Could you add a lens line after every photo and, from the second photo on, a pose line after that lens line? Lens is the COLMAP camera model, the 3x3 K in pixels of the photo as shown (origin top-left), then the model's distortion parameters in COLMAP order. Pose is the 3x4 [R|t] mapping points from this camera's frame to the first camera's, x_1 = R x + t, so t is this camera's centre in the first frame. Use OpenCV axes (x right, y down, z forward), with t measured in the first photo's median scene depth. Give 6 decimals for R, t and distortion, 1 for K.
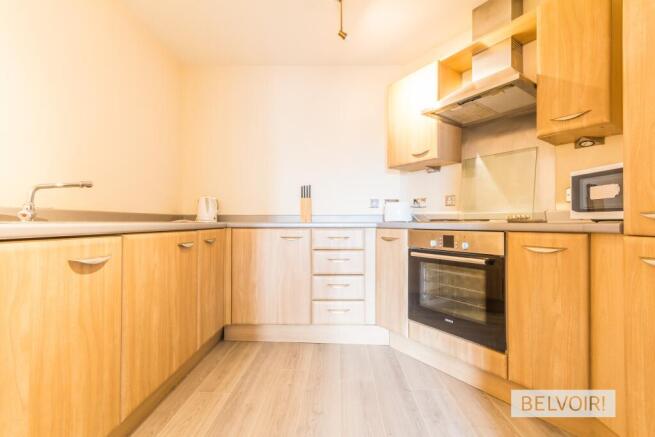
lens RADIAL K [[287.0, 0, 327.6], [0, 287.0, 219.4], [0, 0, 1]] dist [-0.001216, -0.001529]
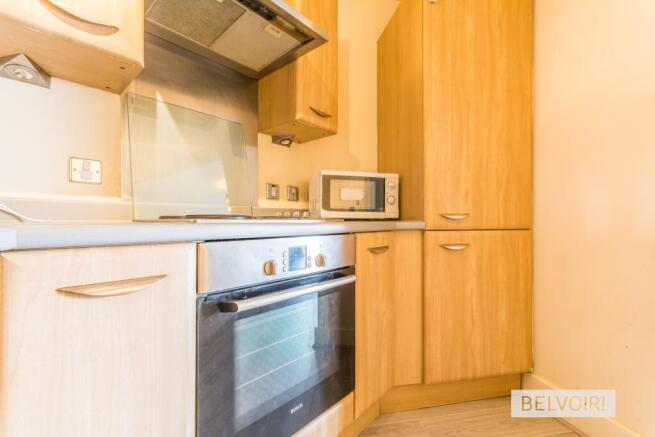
lens RADIAL K [[287.0, 0, 326.7], [0, 287.0, 221.7], [0, 0, 1]] dist [-0.001216, -0.001529]
pose [[-0.232731, -0.001974, 0.972539, -0.114640], [-0.009365, 0.999956, -0.000211, 0.013007], [-0.972496, -0.009156, -0.232739, 1.240303]]
